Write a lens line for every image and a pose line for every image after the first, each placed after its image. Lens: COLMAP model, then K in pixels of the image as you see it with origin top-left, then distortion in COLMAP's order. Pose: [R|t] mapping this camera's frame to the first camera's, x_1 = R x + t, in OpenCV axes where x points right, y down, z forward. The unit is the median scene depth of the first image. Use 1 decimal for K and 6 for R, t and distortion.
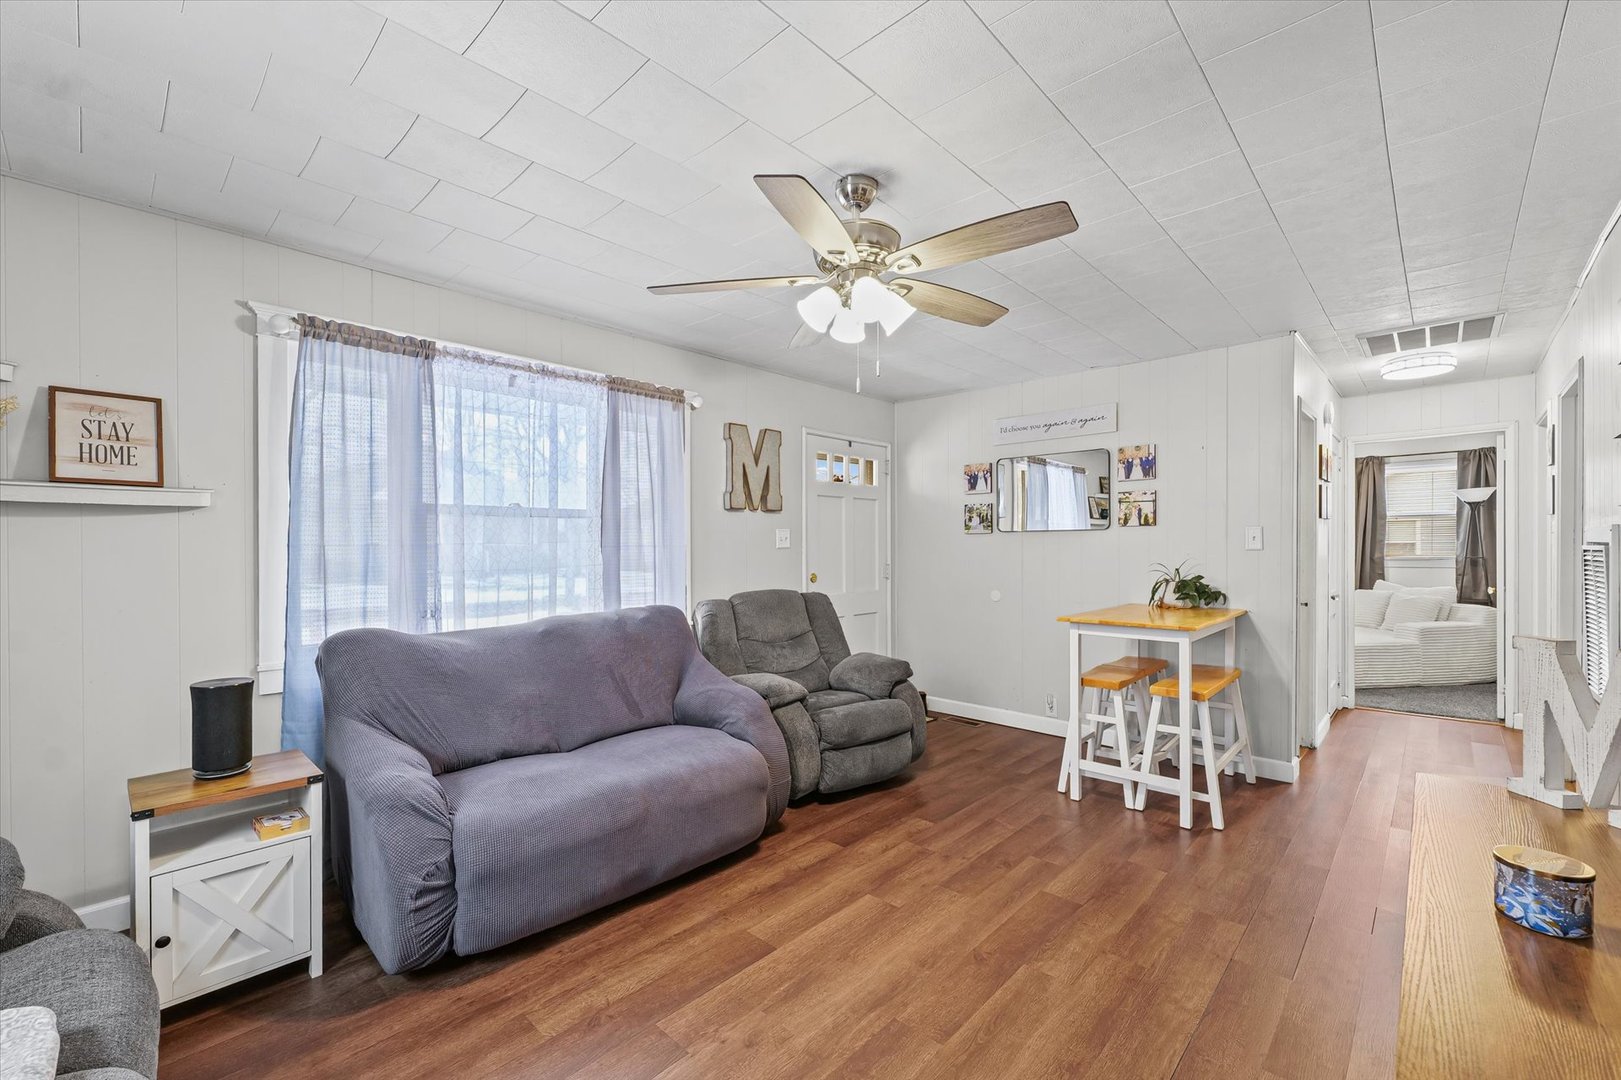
lens RADIAL K [[666.6, 0, 803.2], [0, 666.6, 545.1], [0, 0, 1]] dist [-0.000438, 0.000013]
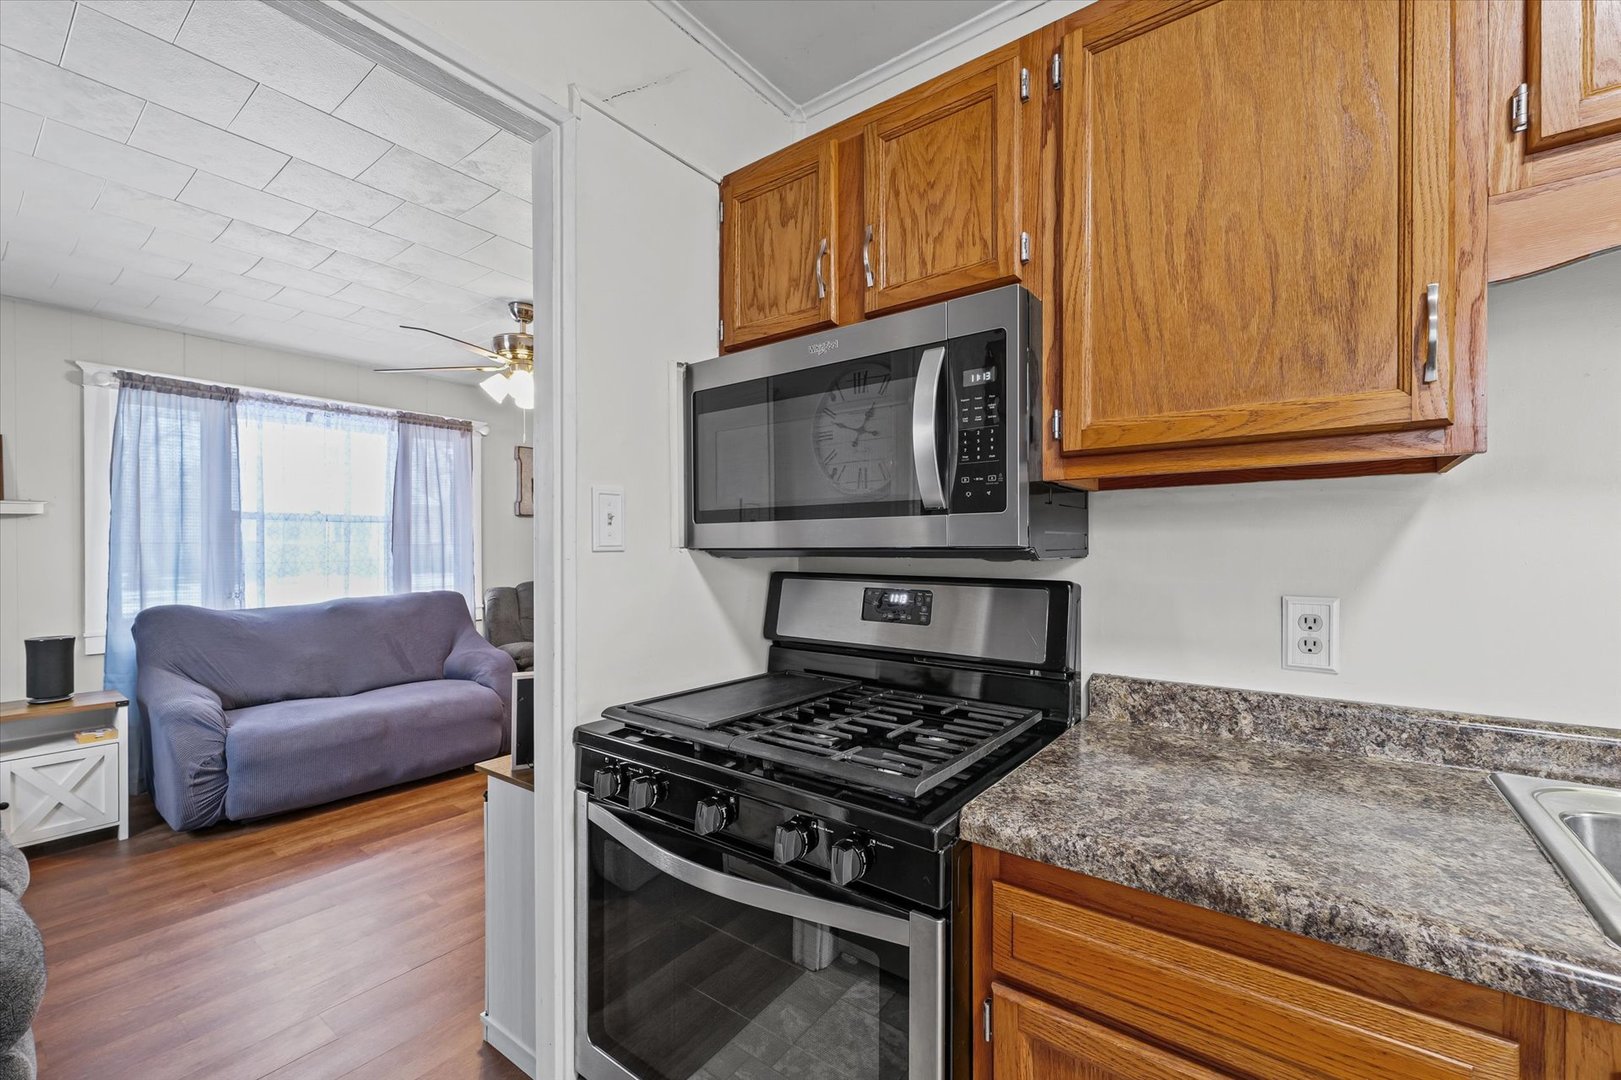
lens RADIAL K [[666.6, 0, 818.0], [0, 666.6, 548.1], [0, 0, 1]] dist [-0.000438, 0.000013]
pose [[0.992926, 0.003847, 0.118673, 0.493243], [-0.004377, 0.999982, 0.004210, -0.000317], [-0.118654, -0.004700, 0.992925, -0.510573]]
